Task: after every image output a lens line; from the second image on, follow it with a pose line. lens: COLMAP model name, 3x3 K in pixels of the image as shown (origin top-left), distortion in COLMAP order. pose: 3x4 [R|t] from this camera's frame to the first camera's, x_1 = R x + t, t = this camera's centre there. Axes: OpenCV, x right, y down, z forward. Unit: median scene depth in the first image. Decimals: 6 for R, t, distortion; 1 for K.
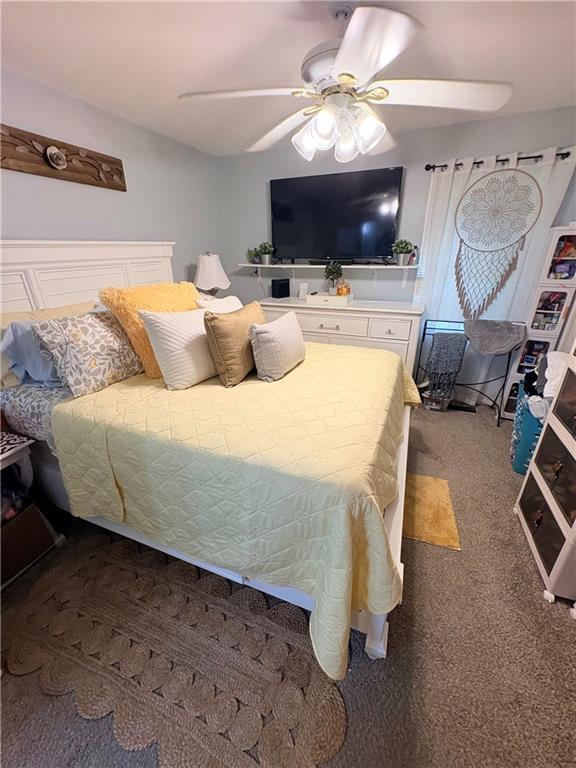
lens RADIAL K [[308.5, 0, 288.0], [0, 308.5, 384.0], [0, 0, 1]] dist [0.000253, 0.000102]
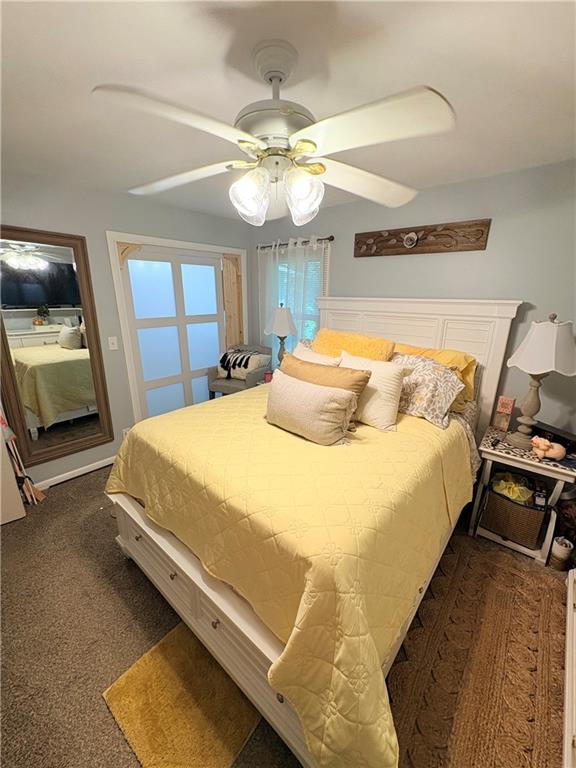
lens RADIAL K [[308.5, 0, 288.0], [0, 308.5, 384.0], [0, 0, 1]] dist [0.000253, 0.000102]
pose [[-0.323423, 0.260839, -0.909594, 0.671230], [-0.401569, 0.832570, 0.381536, -0.420786], [0.856820, 0.488662, -0.164527, 0.884073]]
